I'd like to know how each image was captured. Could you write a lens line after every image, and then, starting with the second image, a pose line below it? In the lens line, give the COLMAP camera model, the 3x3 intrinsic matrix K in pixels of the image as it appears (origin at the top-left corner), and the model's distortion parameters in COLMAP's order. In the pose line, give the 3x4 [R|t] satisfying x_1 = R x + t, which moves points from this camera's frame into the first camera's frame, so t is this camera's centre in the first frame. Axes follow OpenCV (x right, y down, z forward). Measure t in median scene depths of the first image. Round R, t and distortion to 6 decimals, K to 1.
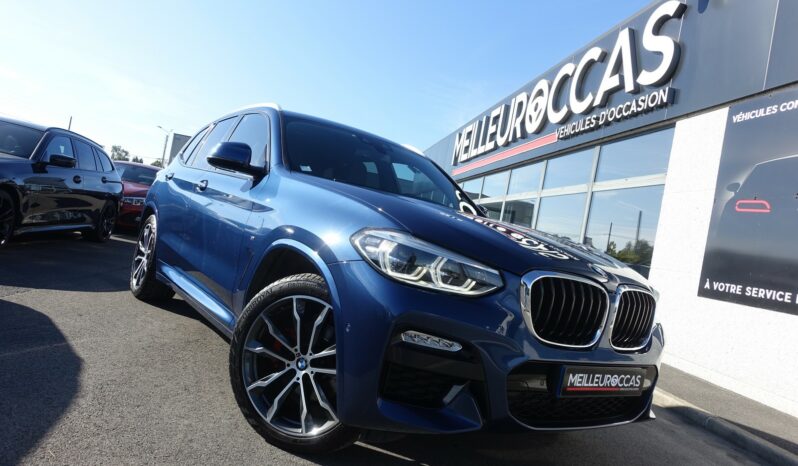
lens RADIAL K [[552.8, 0, 399.0], [0, 552.8, 233.0], [0, 0, 1]] dist [-0.005302, -0.002431]
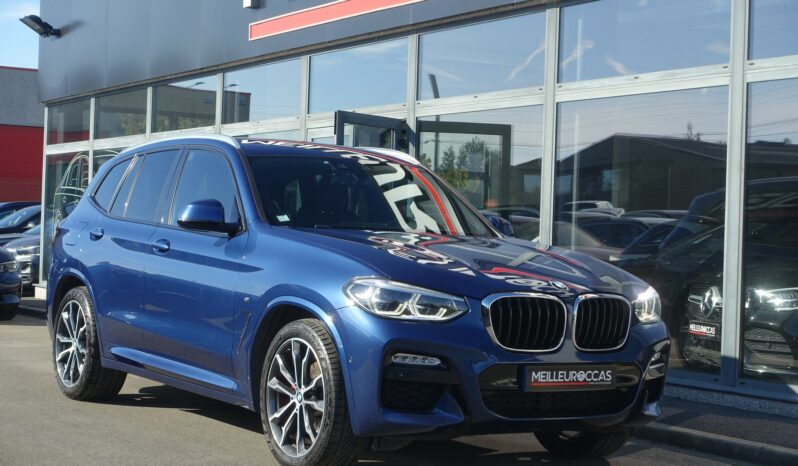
lens RADIAL K [[1509.7, 0, 399.0], [0, 1509.7, 233.0], [0, 0, 1]] dist [-0.003147, -0.007134]
pose [[0.988959, -0.143783, -0.035880, 0.178487], [0.144060, 0.989555, 0.005252, -0.116026], [0.034750, -0.010363, 0.999342, -2.405040]]
